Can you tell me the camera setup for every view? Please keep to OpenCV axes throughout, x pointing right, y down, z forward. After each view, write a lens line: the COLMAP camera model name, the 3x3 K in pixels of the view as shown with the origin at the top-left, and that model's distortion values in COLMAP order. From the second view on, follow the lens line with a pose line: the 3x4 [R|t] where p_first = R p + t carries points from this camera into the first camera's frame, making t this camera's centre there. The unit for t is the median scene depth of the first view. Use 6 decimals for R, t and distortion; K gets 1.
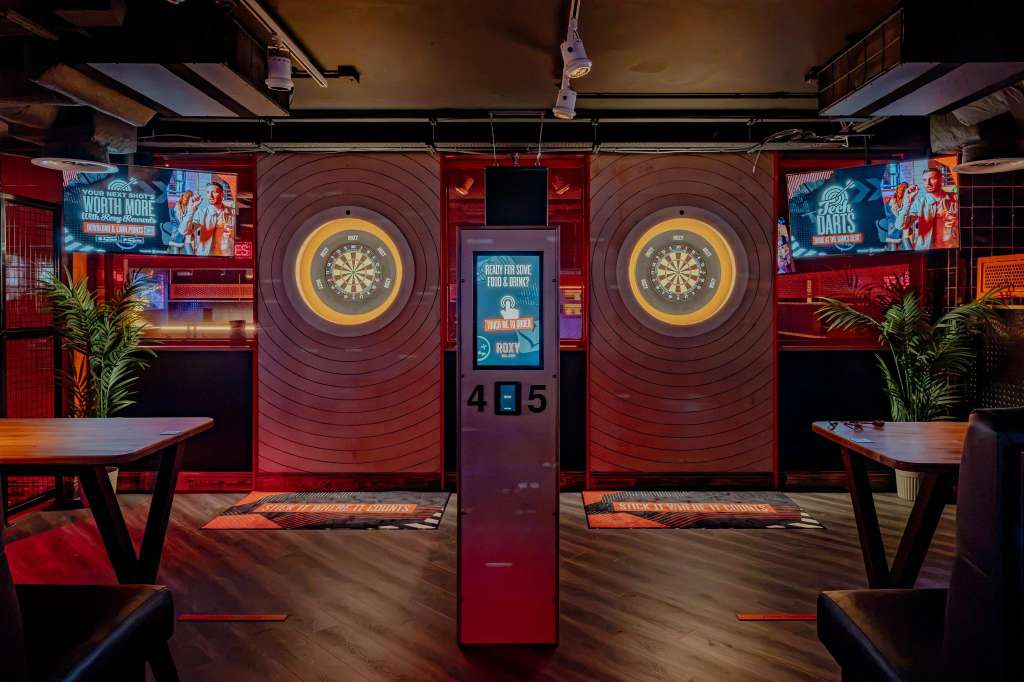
lens RADIAL K [[699.8, 0, 514.6], [0, 699.8, 304.2], [0, 0, 1]] dist [0.005345, -0.000056]
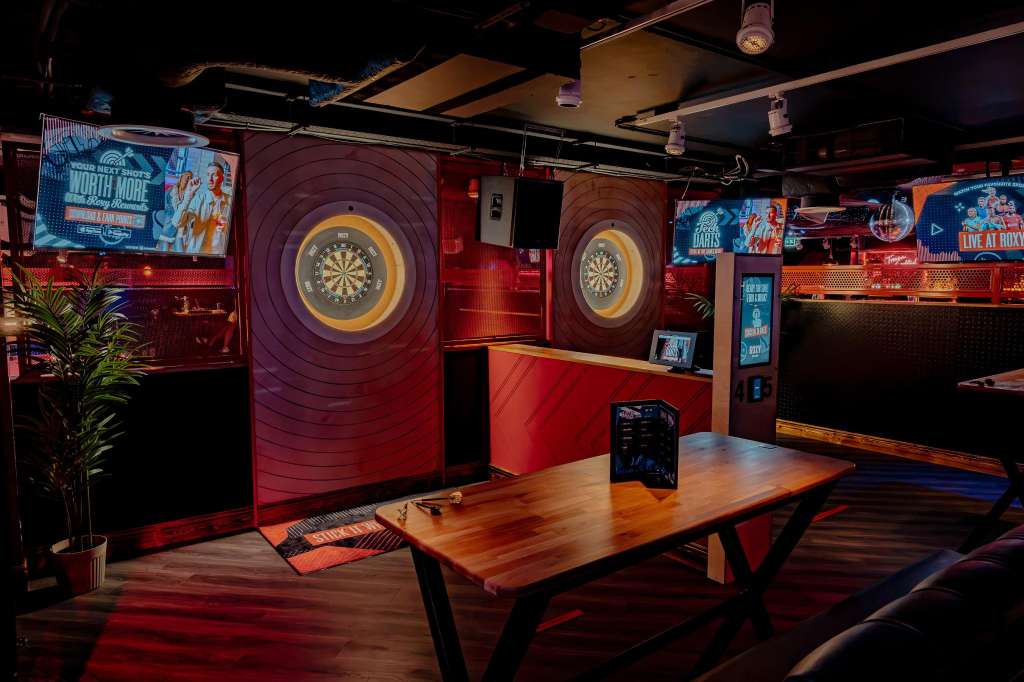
lens RADIAL K [[683.3, 0, 512.0], [0, 683.3, 341.0], [0, 0, 1]] dist [0.000467, -0.000266]
pose [[0.800163, -0.056635, 0.597102, -0.656242], [0.004768, 0.996101, 0.088091, -0.038818], [-0.599763, -0.067641, 0.797313, 0.161919]]
